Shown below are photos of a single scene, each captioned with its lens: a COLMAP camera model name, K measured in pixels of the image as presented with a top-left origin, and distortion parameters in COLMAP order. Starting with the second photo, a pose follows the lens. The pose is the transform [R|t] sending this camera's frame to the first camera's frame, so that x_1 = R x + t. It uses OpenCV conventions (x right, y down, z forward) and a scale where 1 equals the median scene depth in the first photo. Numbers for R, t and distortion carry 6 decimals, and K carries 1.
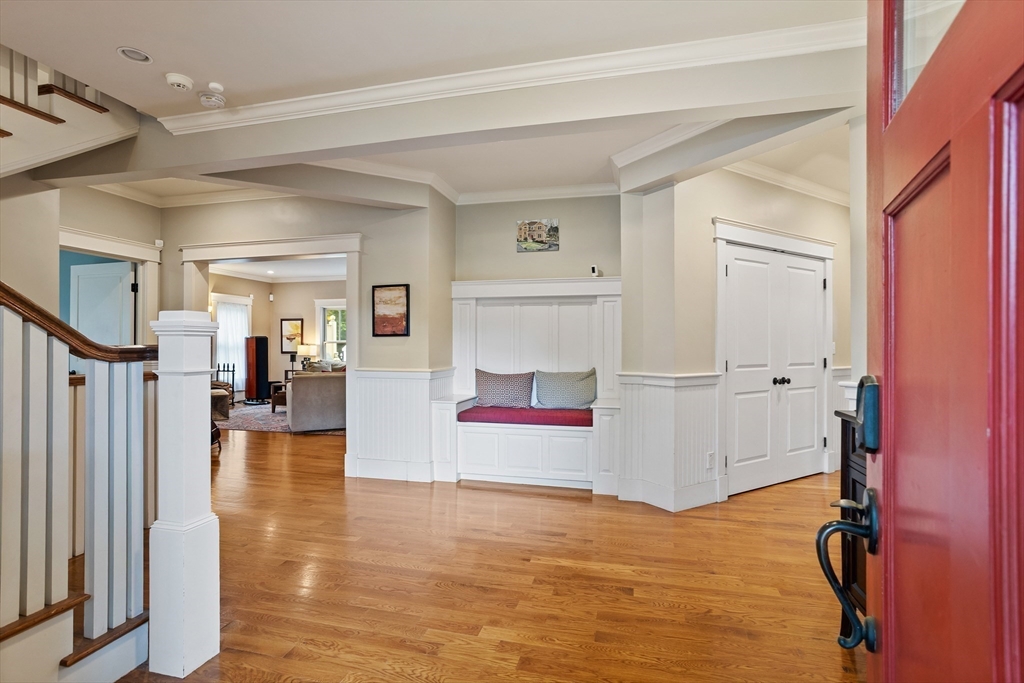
lens RADIAL K [[517.1, 0, 504.0], [0, 517.1, 339.2], [0, 0, 1]] dist [-0.038370, 0.030608]
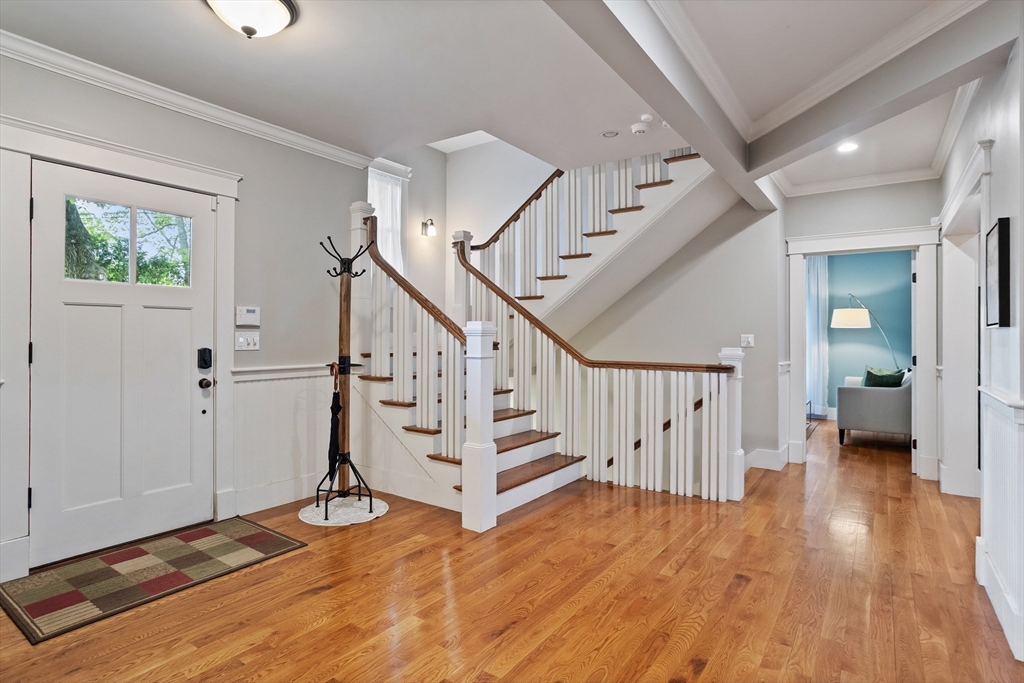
lens RADIAL K [[517.1, 0, 504.0], [0, 517.1, 339.2], [0, 0, 1]] dist [-0.038370, 0.030608]
pose [[-0.359024, -0.000738, -0.933328, 0.780613], [0.006581, 0.999973, -0.003323, 0.006613], [0.933305, -0.007336, -0.359010, 1.388499]]
